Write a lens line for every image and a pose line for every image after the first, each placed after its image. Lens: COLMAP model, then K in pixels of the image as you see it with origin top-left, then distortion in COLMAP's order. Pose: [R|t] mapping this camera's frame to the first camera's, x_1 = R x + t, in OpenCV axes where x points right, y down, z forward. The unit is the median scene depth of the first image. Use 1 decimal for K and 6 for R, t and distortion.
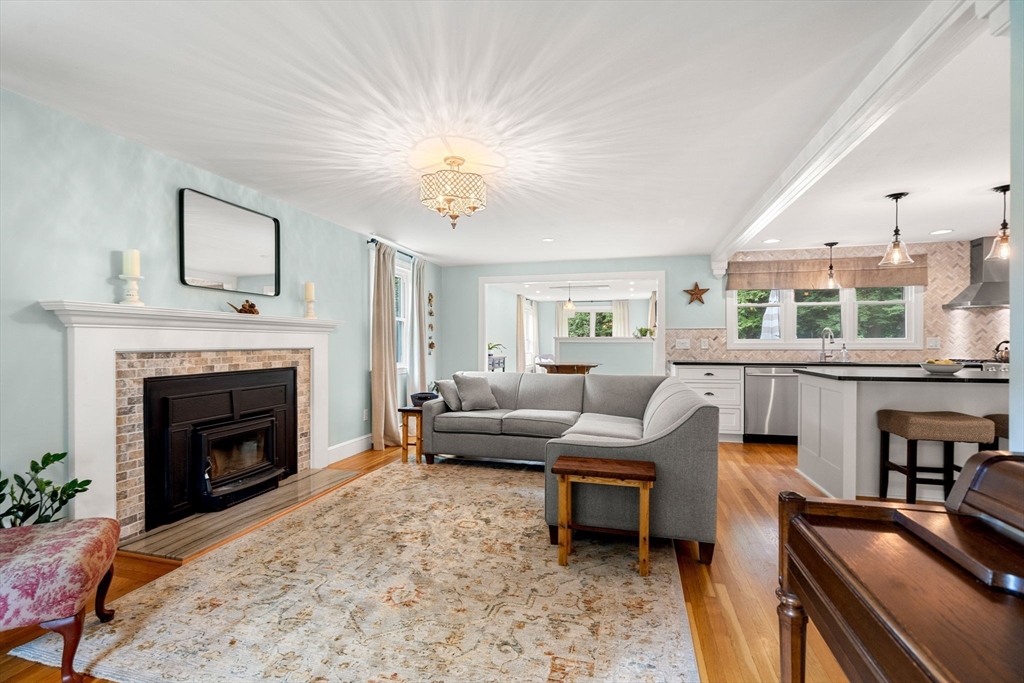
lens RADIAL K [[472.5, 0, 501.6], [0, 472.5, 346.9], [0, 0, 1]] dist [-0.010249, 0.005182]
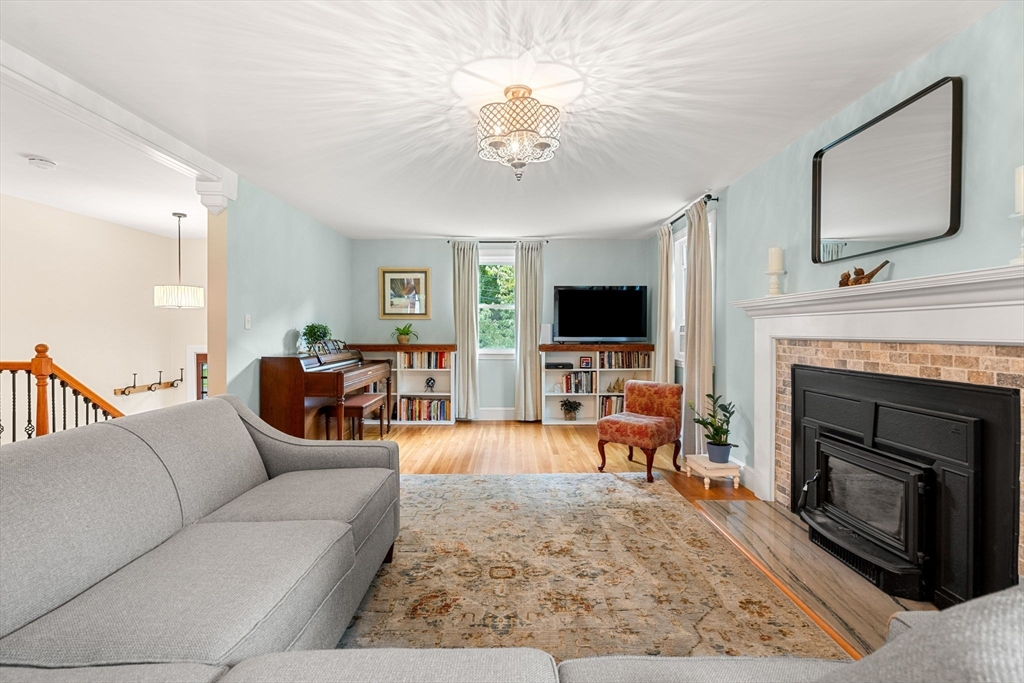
lens RADIAL K [[472.5, 0, 503.8], [0, 472.5, 335.2], [0, 0, 1]] dist [-0.010249, 0.005182]
pose [[-0.966763, 0.002093, -0.255667, 0.086789], [-0.002501, 0.999841, 0.017641, -0.009784], [0.255664, 0.017694, -0.966604, 1.277314]]
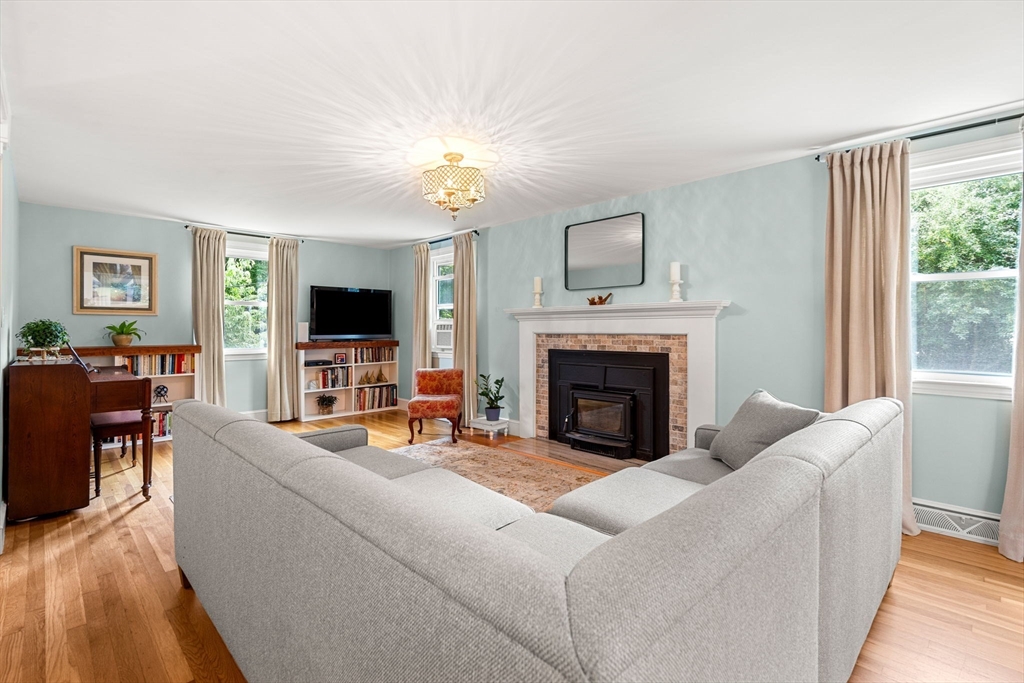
lens RADIAL K [[472.5, 0, 516.0], [0, 472.5, 327.3], [0, 0, 1]] dist [-0.010249, 0.005182]
pose [[-0.492997, -0.002082, -0.870028, 0.552018], [-0.006156, 0.999980, 0.001096, -0.009709], [0.870009, 0.005897, -0.493000, 1.207676]]
